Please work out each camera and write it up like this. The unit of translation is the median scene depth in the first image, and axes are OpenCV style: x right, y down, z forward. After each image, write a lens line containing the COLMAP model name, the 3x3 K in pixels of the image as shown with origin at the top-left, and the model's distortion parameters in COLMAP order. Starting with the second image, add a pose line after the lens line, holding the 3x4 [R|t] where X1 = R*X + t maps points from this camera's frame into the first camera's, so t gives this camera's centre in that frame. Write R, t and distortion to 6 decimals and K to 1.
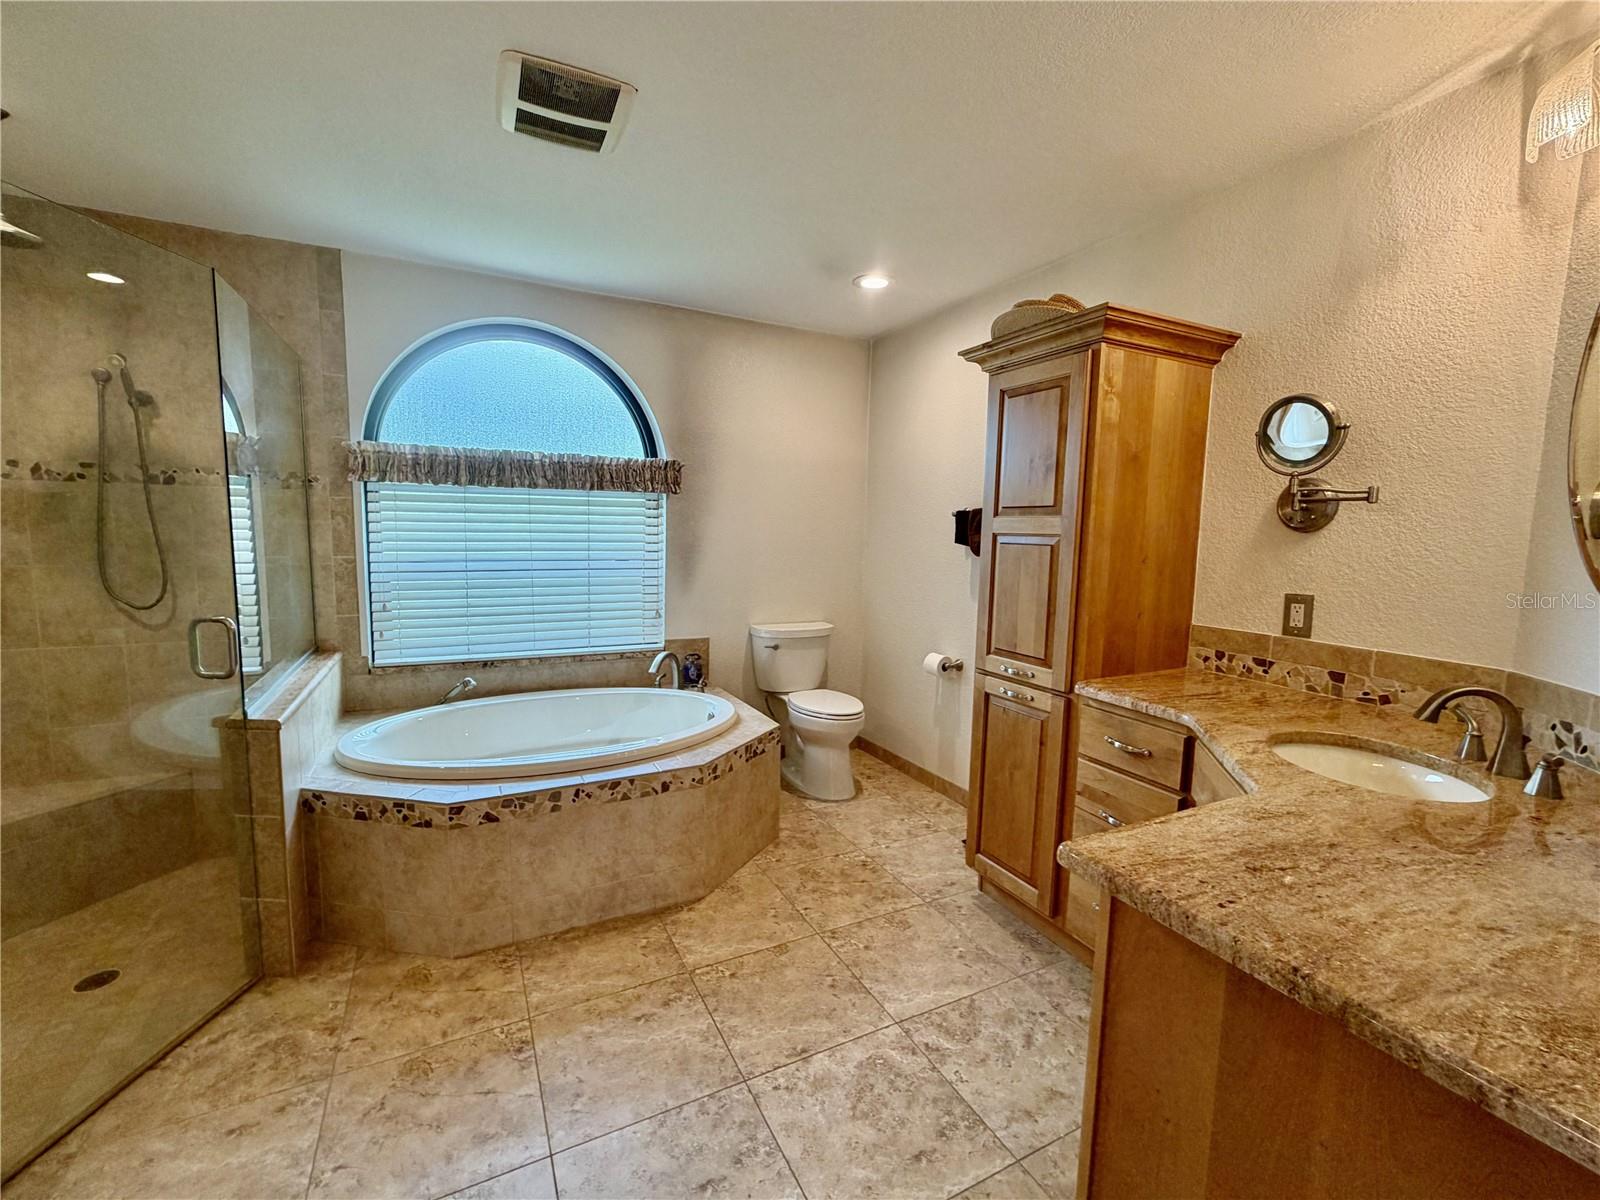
lens RADIAL K [[643.9, 0, 797.4], [0, 643.9, 601.6], [0, 0, 1]] dist [-0.001607, 0.000069]
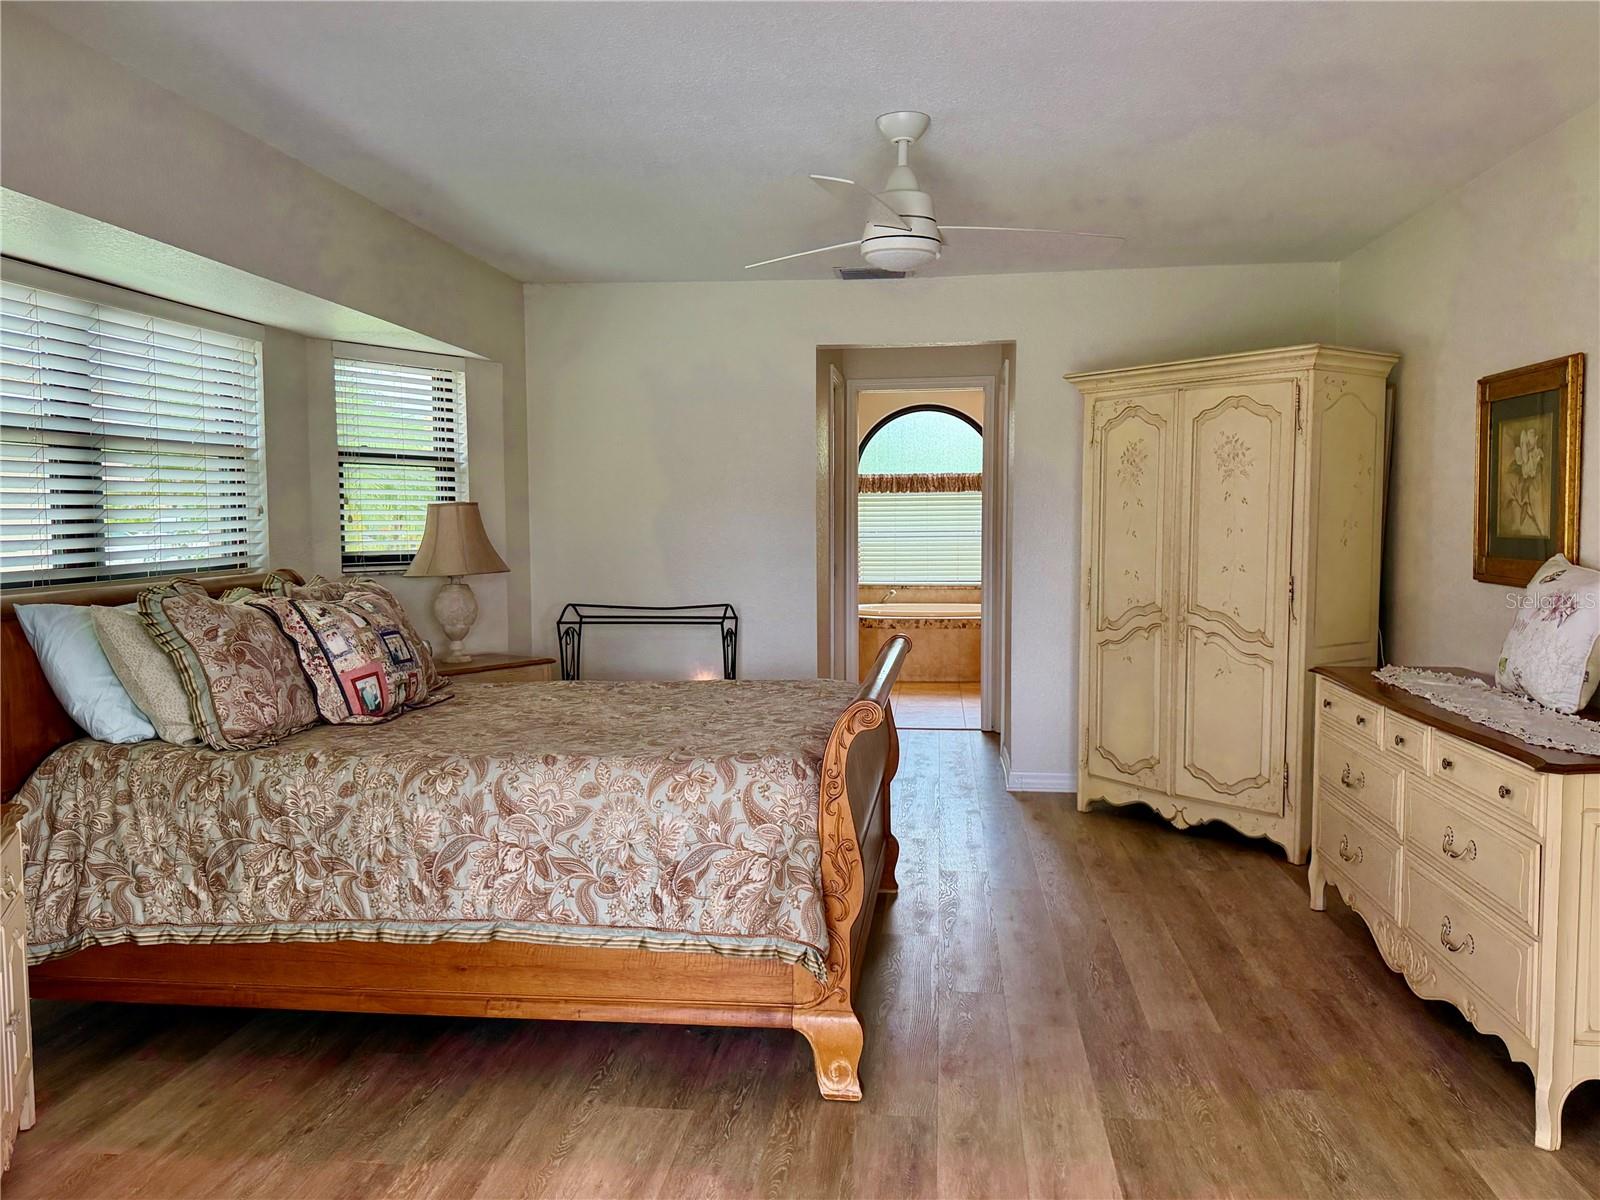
lens RADIAL K [[1200.1, 0, 792.7], [0, 1200.1, 604.5], [0, 0, 1]] dist [0.173117, -0.347136]
pose [[0.821333, 0.017519, -0.570180, 1.335427], [-0.047297, 0.998178, -0.037461, 0.316851], [0.568484, 0.057736, 0.820666, -2.189684]]
